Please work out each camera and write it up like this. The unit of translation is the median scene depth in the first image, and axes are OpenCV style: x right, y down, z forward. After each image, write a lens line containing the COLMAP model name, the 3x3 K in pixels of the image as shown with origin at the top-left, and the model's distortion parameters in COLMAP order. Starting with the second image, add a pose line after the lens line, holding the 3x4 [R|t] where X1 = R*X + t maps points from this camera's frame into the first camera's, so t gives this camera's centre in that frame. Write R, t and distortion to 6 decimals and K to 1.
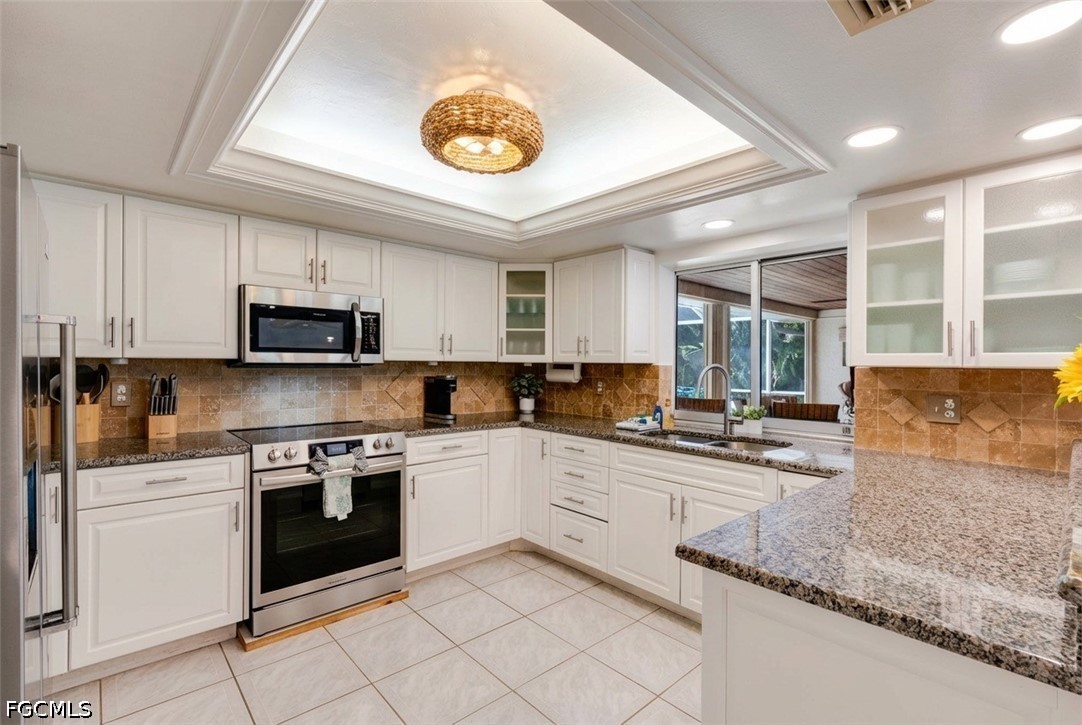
lens RADIAL K [[491.7, 0, 524.0], [0, 491.7, 359.9], [0, 0, 1]] dist [-0.002846, 0.001457]
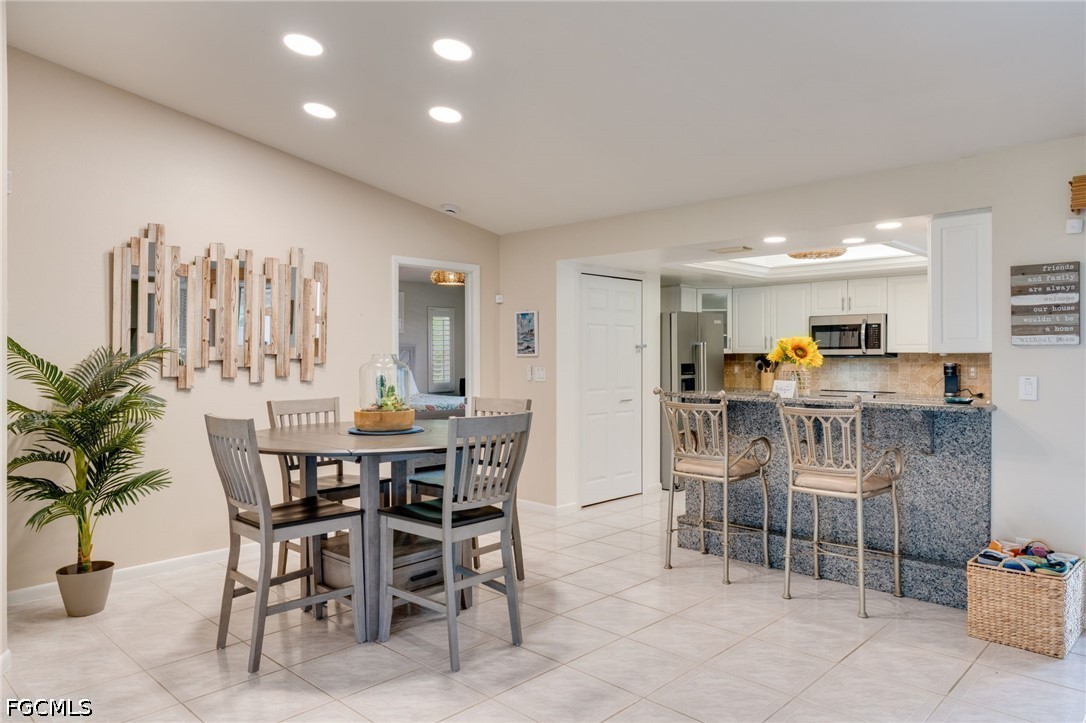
lens RADIAL K [[722.3, 0, 542.7], [0, 722.3, 355.6], [0, 0, 1]] dist [-0.001840, -0.000604]
pose [[0.092866, -0.009320, -0.995635, 1.982319], [0.007381, 0.999935, -0.008672, 0.023401], [0.995651, -0.006544, 0.092929, -0.321444]]
